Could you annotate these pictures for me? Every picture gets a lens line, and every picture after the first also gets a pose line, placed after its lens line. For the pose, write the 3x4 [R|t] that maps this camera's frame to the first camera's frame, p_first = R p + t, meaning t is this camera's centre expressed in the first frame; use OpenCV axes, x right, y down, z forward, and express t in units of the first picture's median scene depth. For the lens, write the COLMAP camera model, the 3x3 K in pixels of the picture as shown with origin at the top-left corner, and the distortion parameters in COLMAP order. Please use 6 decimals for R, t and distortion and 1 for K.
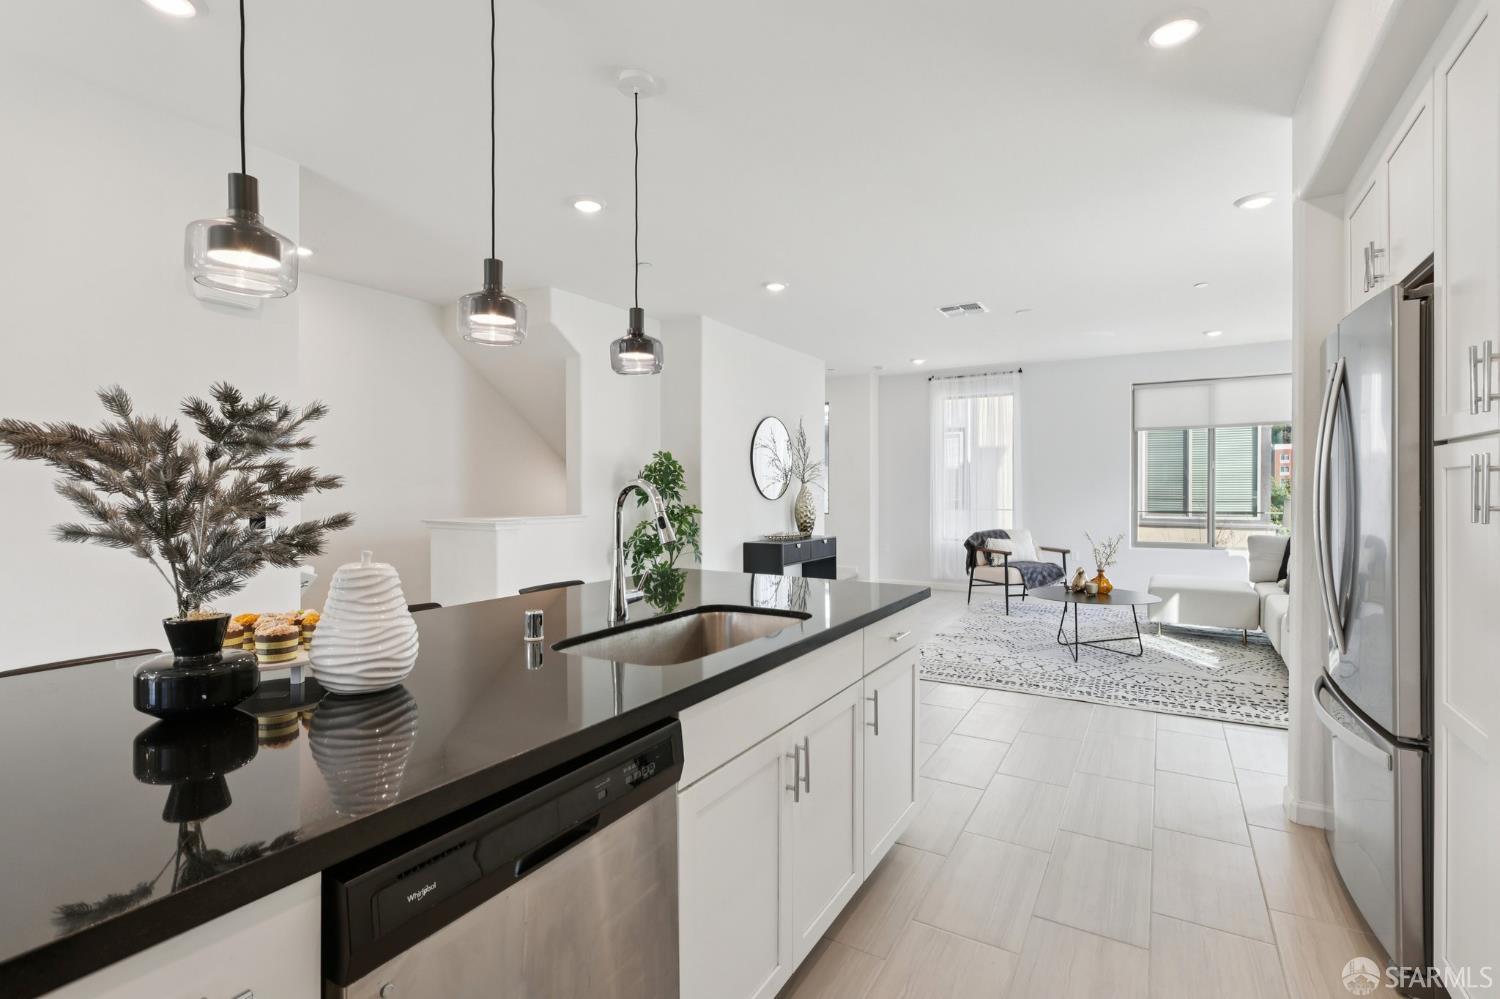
lens RADIAL K [[689.3, 0, 753.1], [0, 689.3, 493.6], [0, 0, 1]] dist [-0.001162, 0.000943]
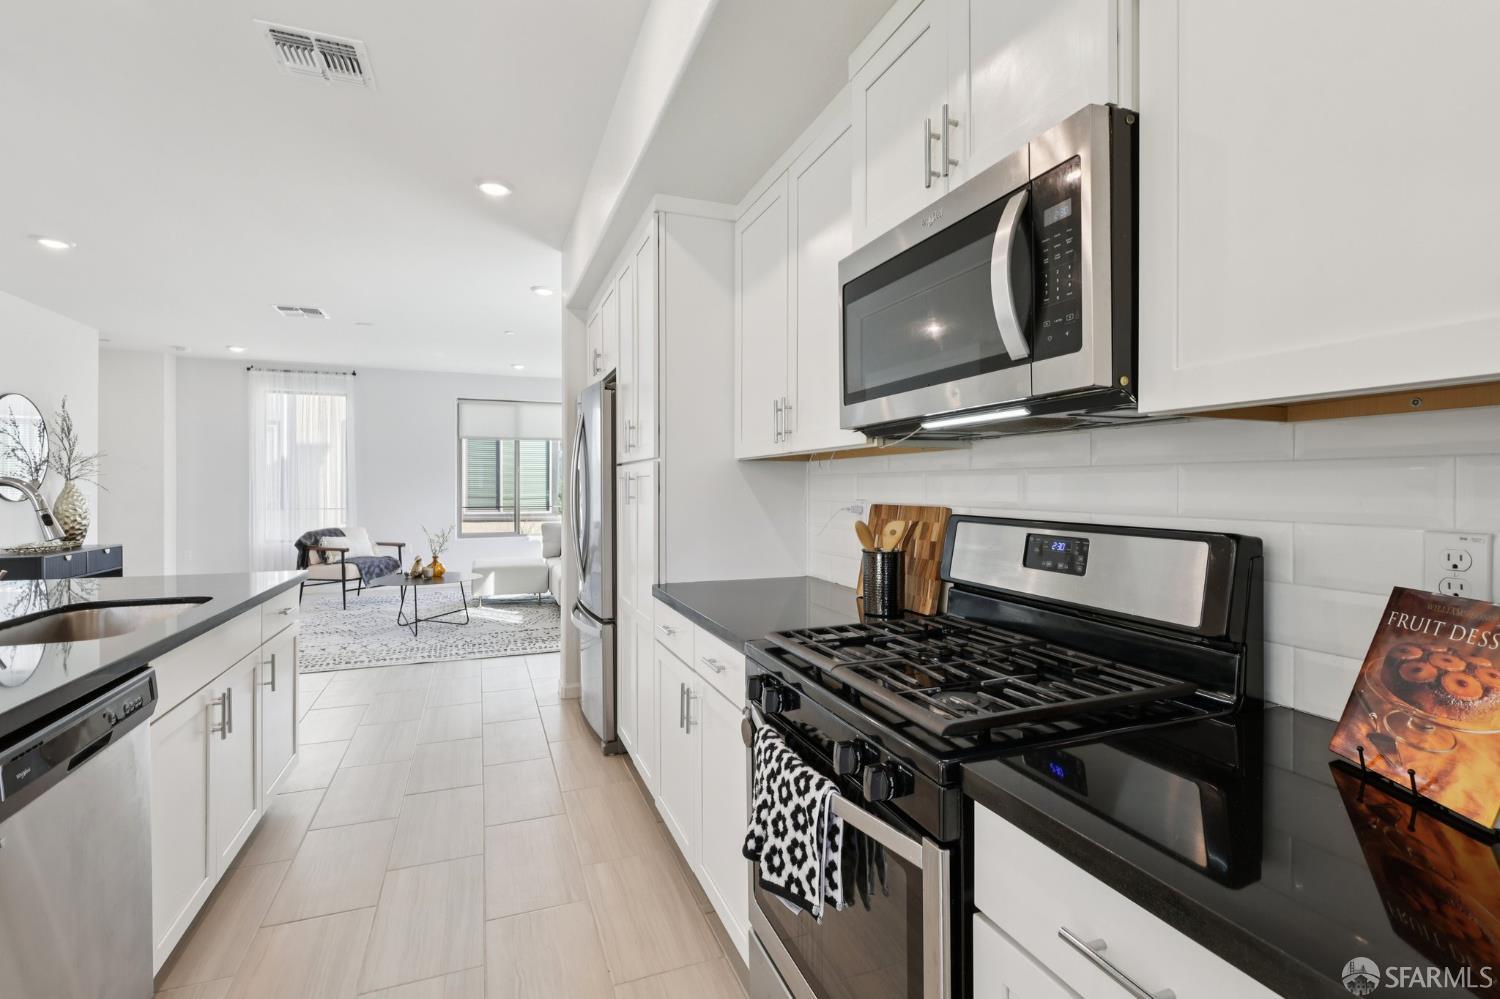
lens RADIAL K [[697.4, 0, 749.8], [0, 697.4, 491.1], [0, 0, 1]] dist [-0.000255, 0.000096]
pose [[0.614935, -0.001612, 0.788576, -0.088908], [0.003704, 0.999993, -0.000844, 0.001123], [-0.788569, 0.003440, 0.614936, -0.134761]]
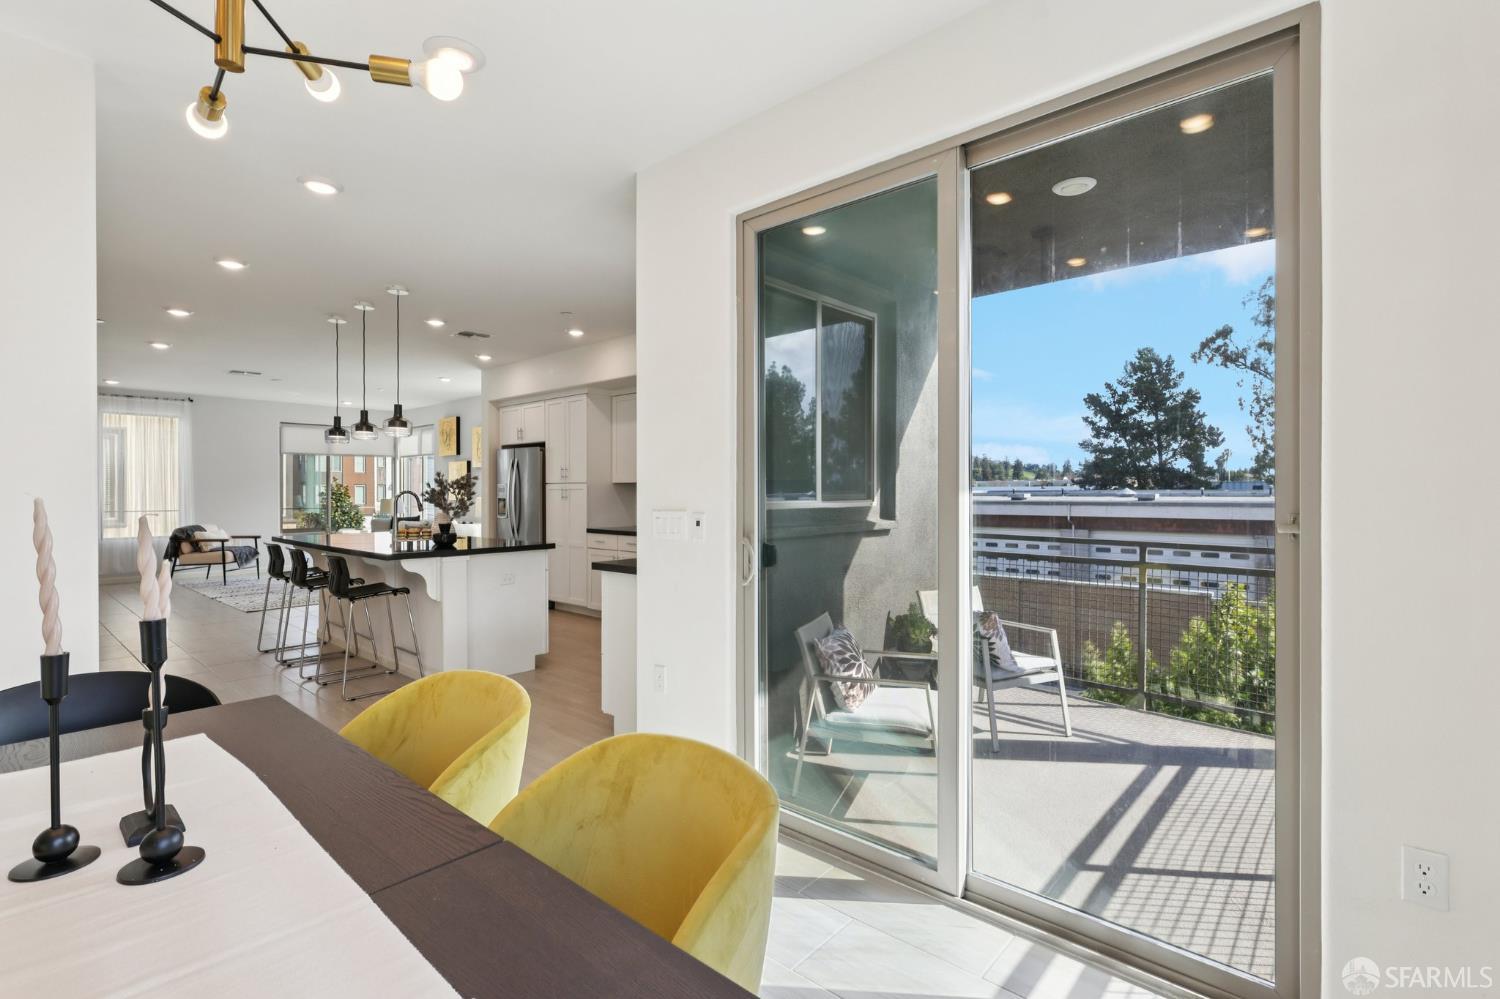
lens RADIAL K [[697.4, 0, 749.8], [0, 697.4, 491.1], [0, 0, 1]] dist [-0.000255, 0.000096]
pose [[0.189438, 0.001581, 0.981891, -0.849657], [0.007792, 0.999965, -0.003113, 0.001107], [-0.981862, 0.008241, 0.189419, -0.310950]]
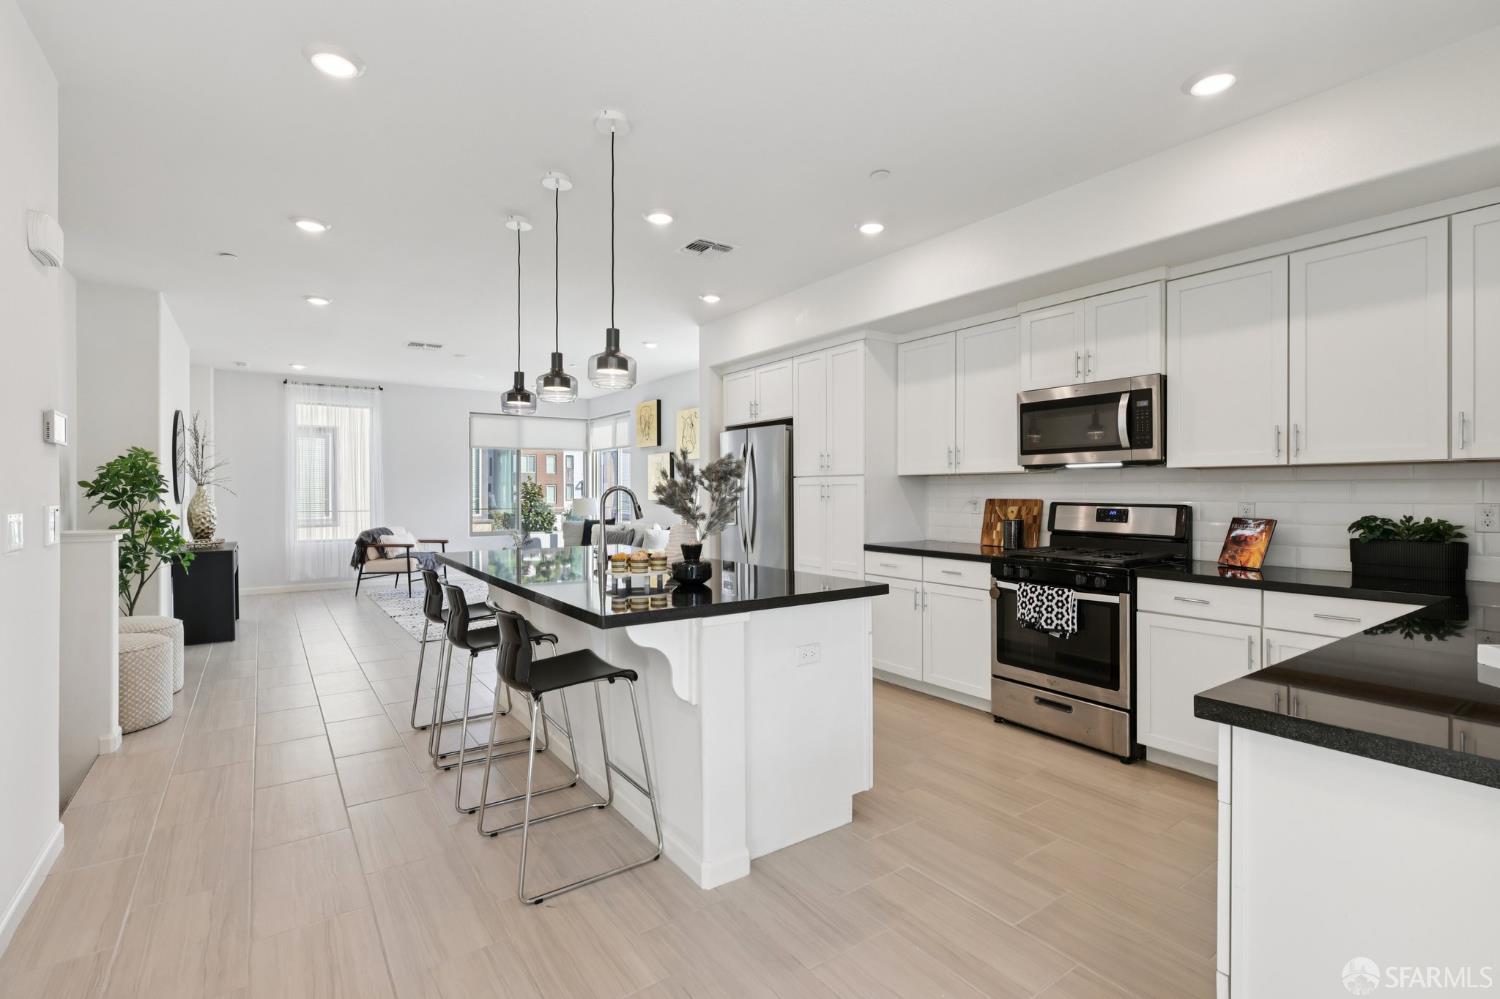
lens RADIAL K [[695.5, 0, 749.7], [0, 695.5, 495.4], [0, 0, 1]] dist [-0.001402, -0.000145]
pose [[0.409737, -0.002873, 0.912199, -0.520026], [0.005950, 0.999982, 0.000477, 0.002402], [-0.912184, 0.005232, 0.409746, -0.033417]]
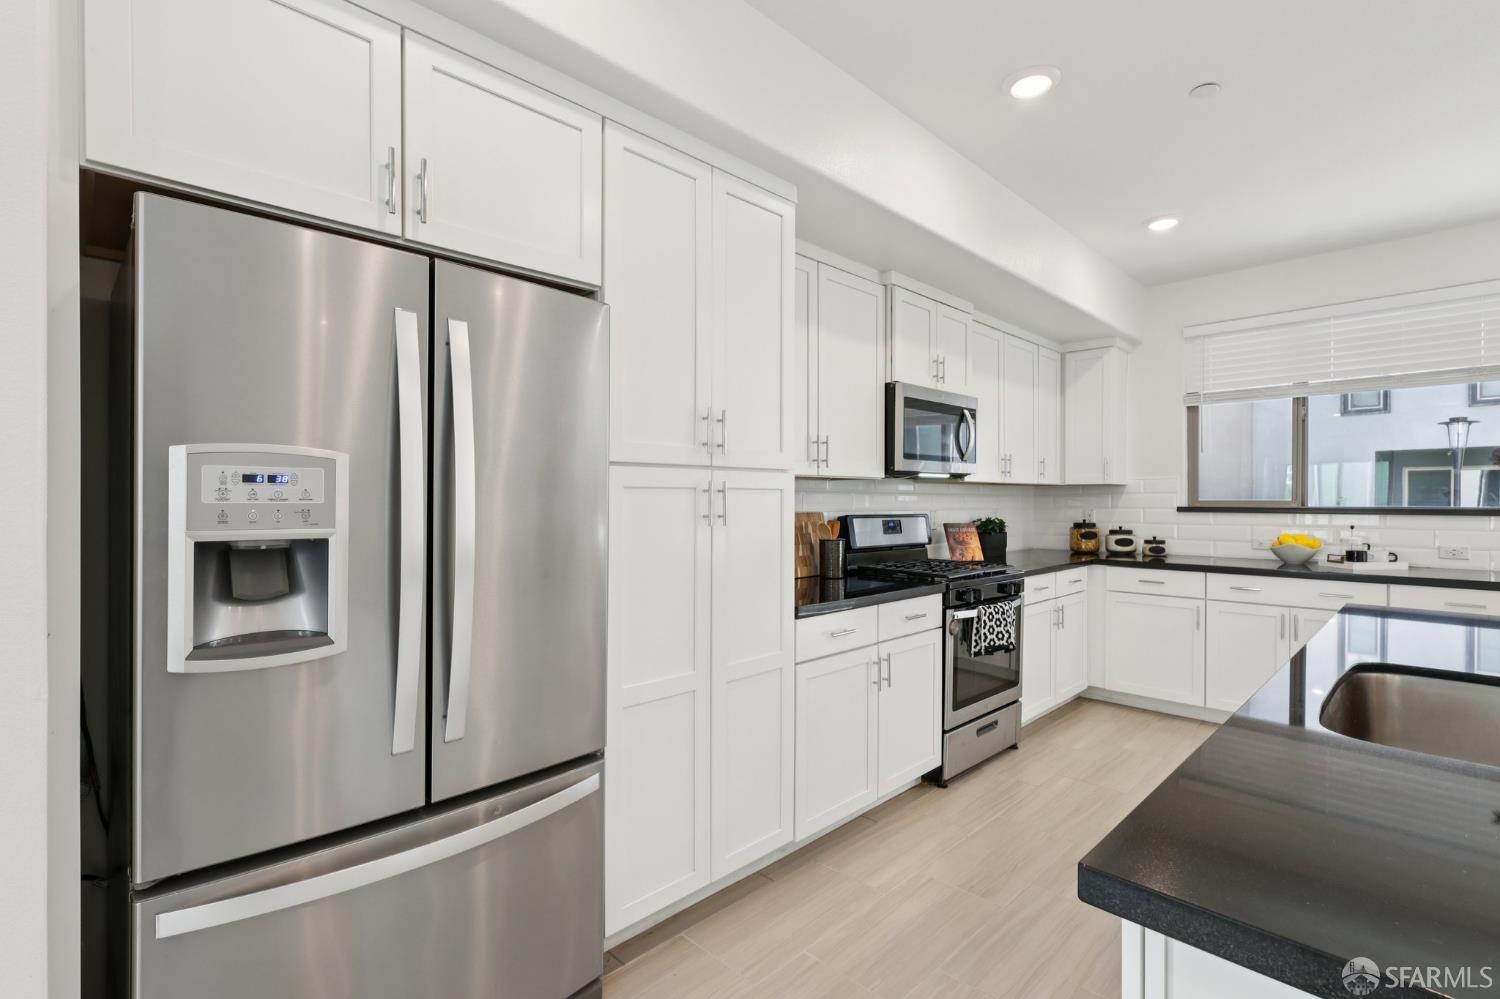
lens RADIAL K [[693.1, 0, 752.1], [0, 693.1, 501.3], [0, 0, 1]] dist [-0.002053, 0.000131]
pose [[-0.968822, 0.002860, 0.247741, 0.123182], [0.004694, 0.999966, 0.006813, -0.004290], [-0.247714, 0.007764, -0.968802, 0.518268]]
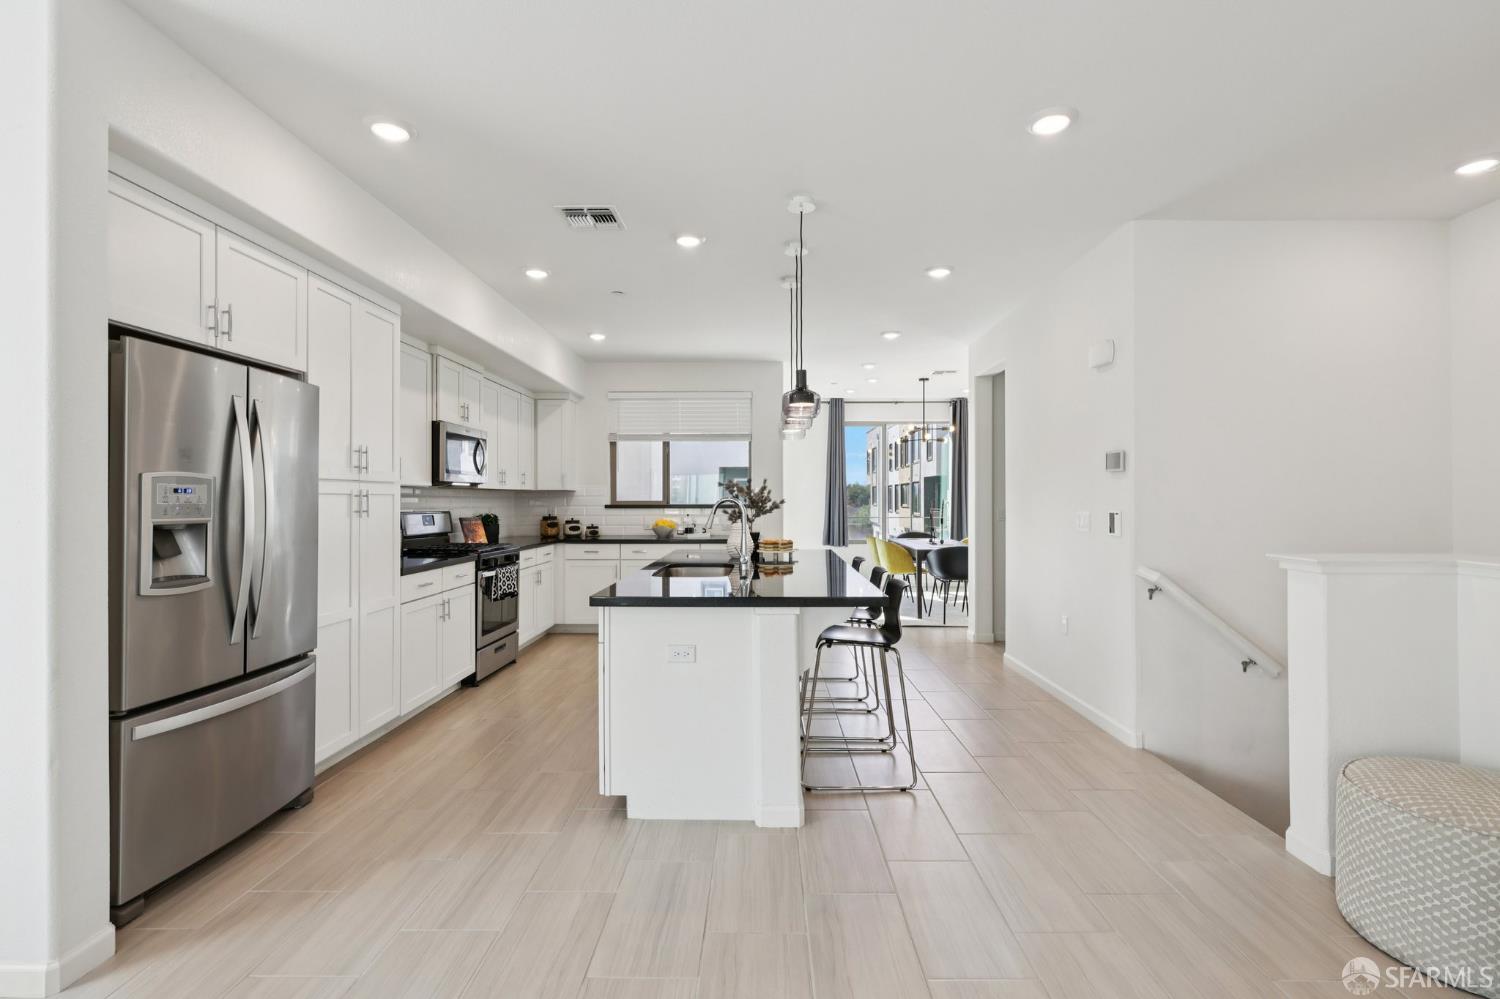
lens RADIAL K [[685.9, 0, 753.8], [0, 685.9, 499.8], [0, 0, 1]] dist [-0.000243, -0.000002]
pose [[-0.867405, 0.005673, -0.497571, 0.221647], [0.002859, 0.999975, 0.006417, -0.006451], [0.497595, 0.004144, -0.867400, 0.810566]]
